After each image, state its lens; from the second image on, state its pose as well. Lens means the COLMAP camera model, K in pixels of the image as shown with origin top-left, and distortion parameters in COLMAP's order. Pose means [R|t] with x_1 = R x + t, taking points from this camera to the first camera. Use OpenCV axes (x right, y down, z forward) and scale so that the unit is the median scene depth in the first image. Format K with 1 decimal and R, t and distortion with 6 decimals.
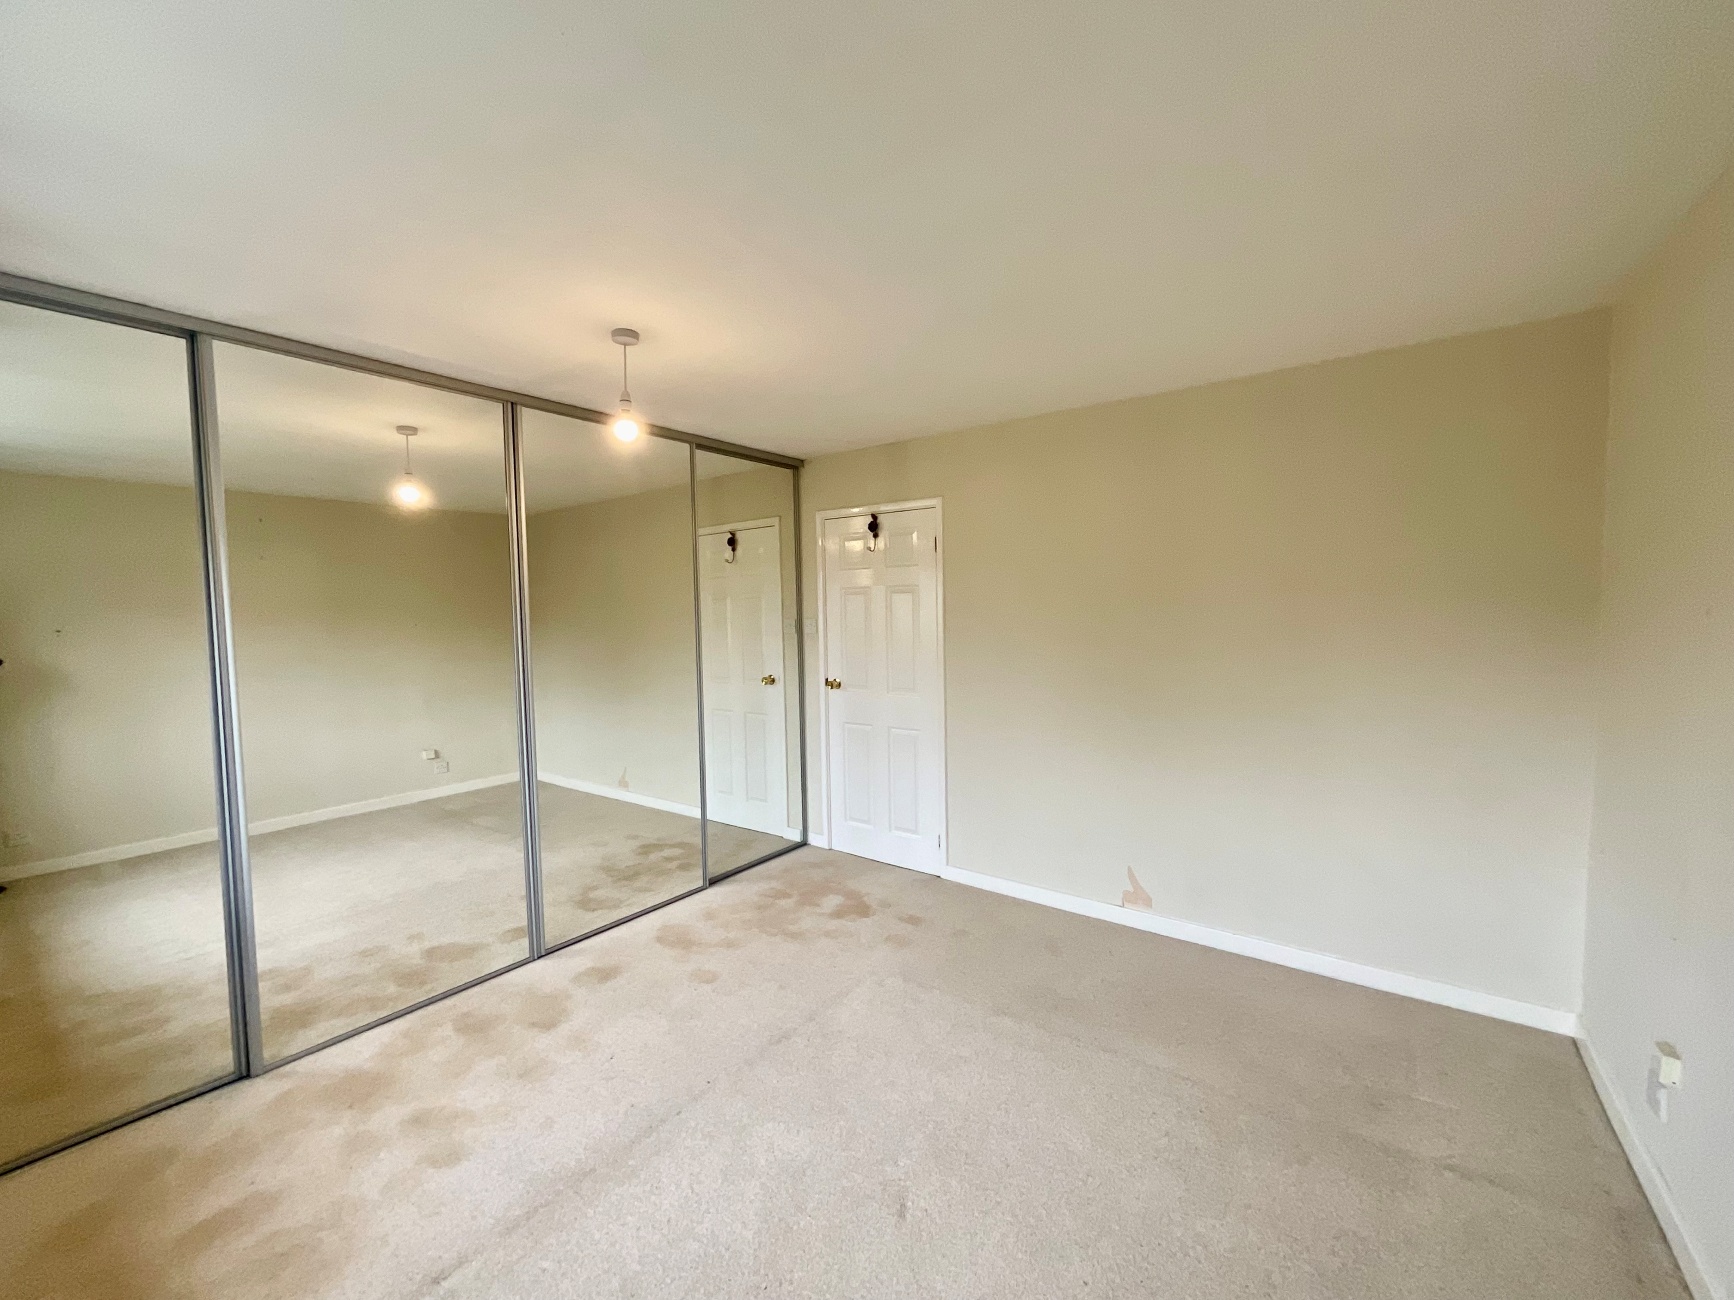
lens RADIAL K [[704.1, 0, 863.7], [0, 704.1, 650.4], [0, 0, 1]] dist [0.001033, -0.000236]
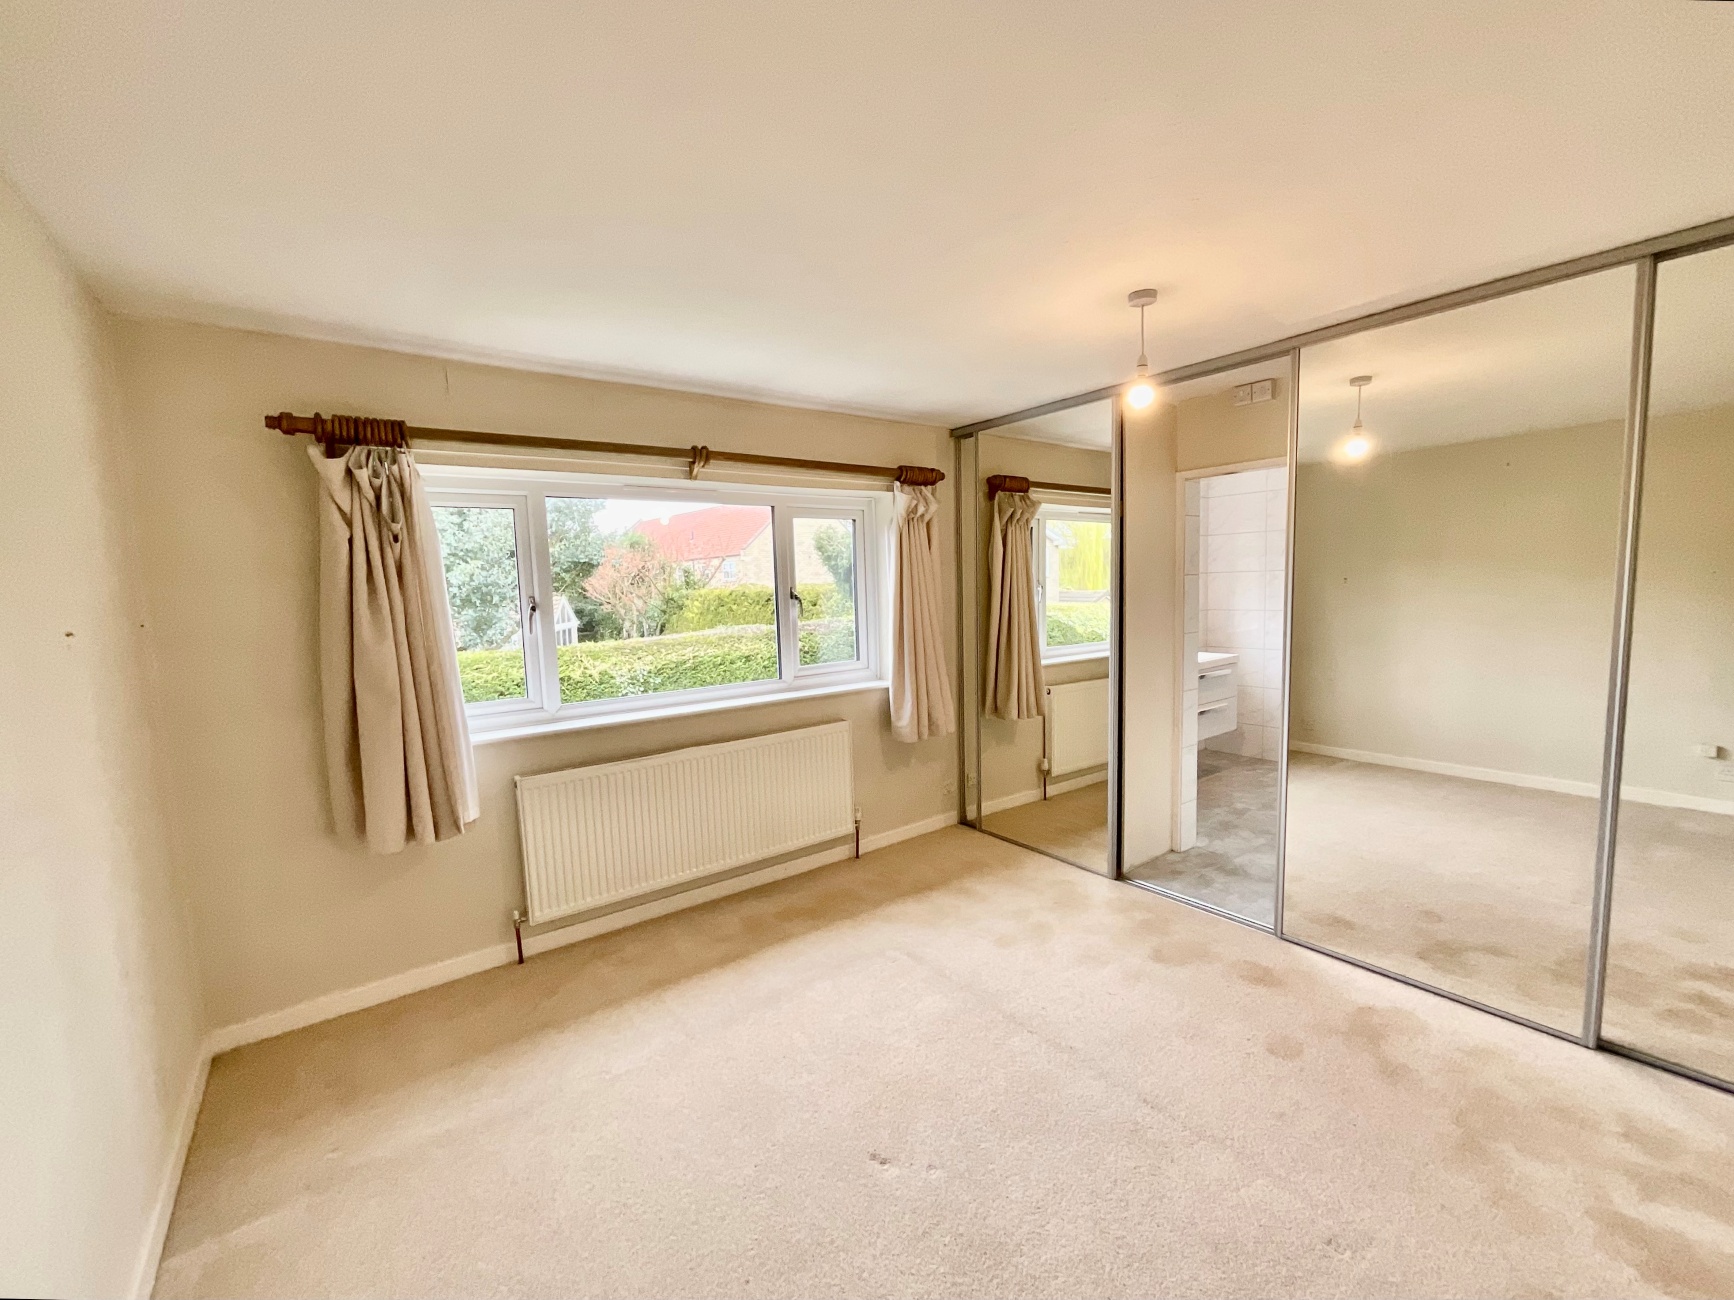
lens RADIAL K [[704.1, 0, 863.7], [0, 704.1, 650.4], [0, 0, 1]] dist [0.001033, -0.000236]
pose [[-0.270413, 0.116213, -0.955705, 0.700260], [-0.017386, 0.991936, 0.125538, -0.077274], [0.962587, 0.050563, -0.266212, 0.862719]]
